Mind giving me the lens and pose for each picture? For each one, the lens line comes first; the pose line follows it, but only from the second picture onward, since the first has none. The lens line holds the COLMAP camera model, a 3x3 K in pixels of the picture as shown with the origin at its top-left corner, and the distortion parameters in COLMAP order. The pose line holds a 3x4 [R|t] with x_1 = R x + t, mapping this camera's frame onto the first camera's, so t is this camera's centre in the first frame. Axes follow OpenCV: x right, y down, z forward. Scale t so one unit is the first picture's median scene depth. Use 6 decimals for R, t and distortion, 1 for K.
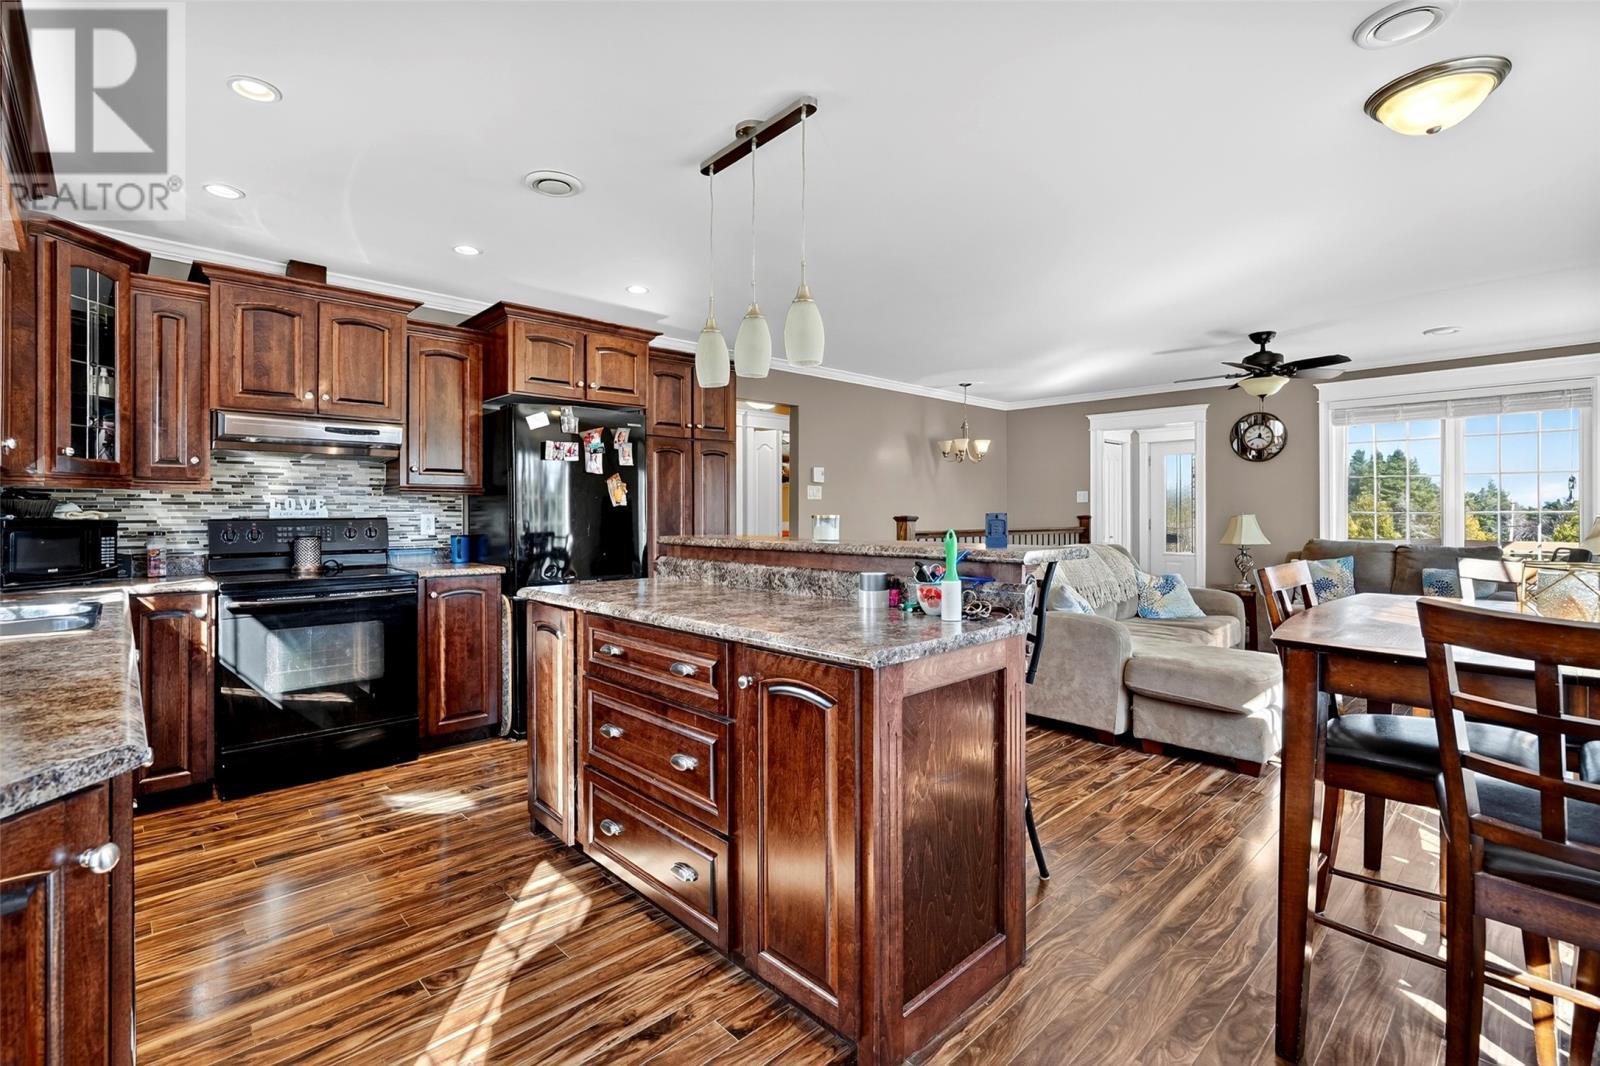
lens RADIAL K [[722.9, 0, 791.0], [0, 722.9, 513.5], [0, 0, 1]] dist [-0.004630, 0.001318]
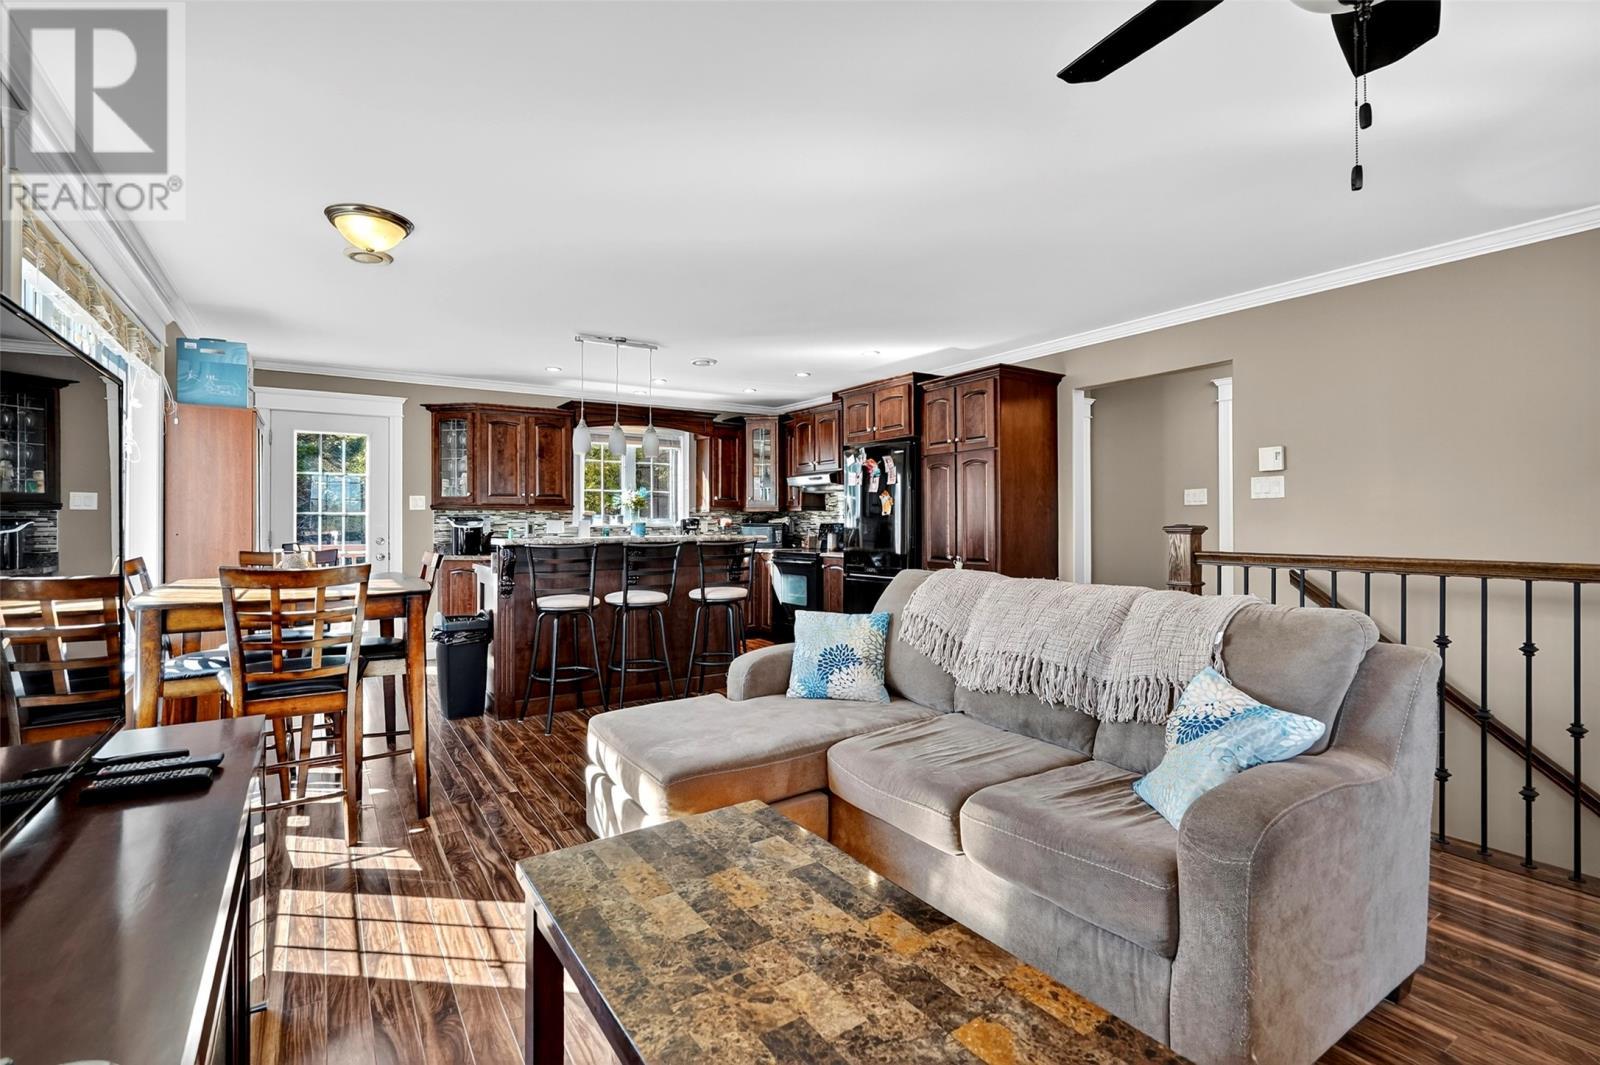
lens RADIAL K [[722.9, 0, 798.3], [0, 722.9, 526.6], [0, 0, 1]] dist [-0.004630, 0.001318]
pose [[-0.168391, 0.008043, -0.985687, 1.367520], [0.001257, 0.999968, 0.007945, 0.000174], [0.985719, 0.000099, -0.168396, 1.321702]]
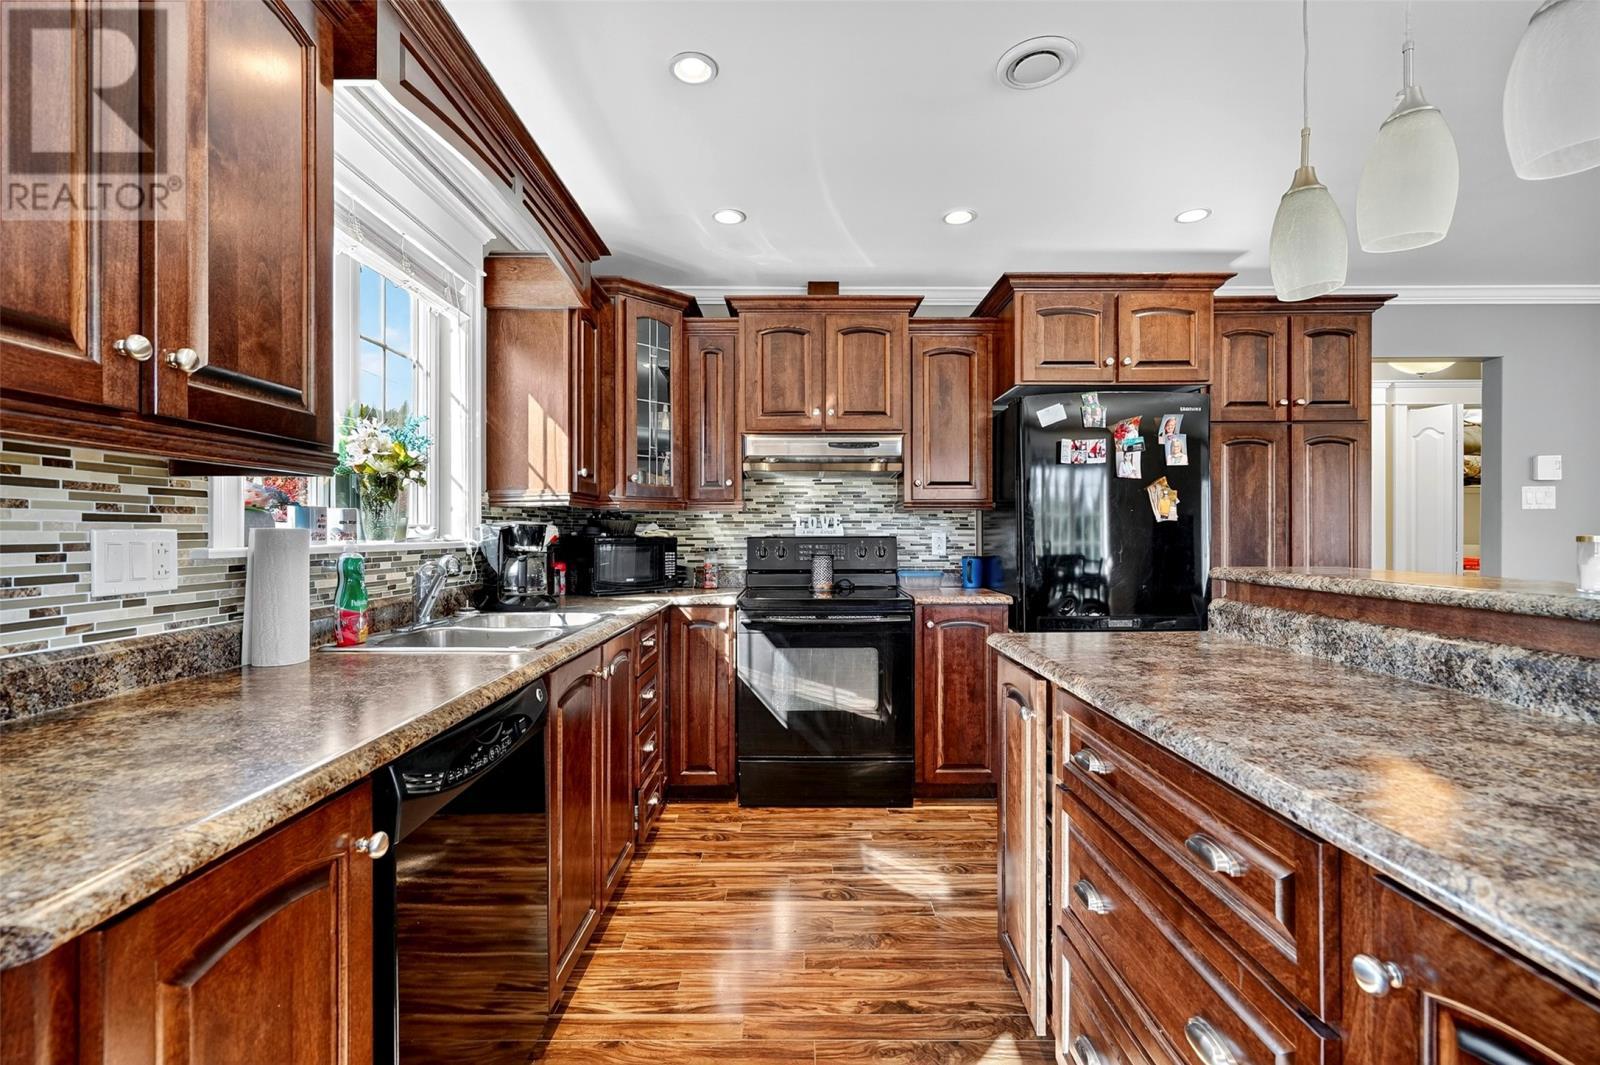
lens RADIAL K [[722.9, 0, 791.8], [0, 722.9, 535.7], [0, 0, 1]] dist [-0.004630, 0.001318]
pose [[0.726685, 0.003934, -0.686959, -0.013719], [-0.000669, 0.999987, 0.005018, 0.000696], [0.686970, -0.003187, 0.726679, 0.259414]]
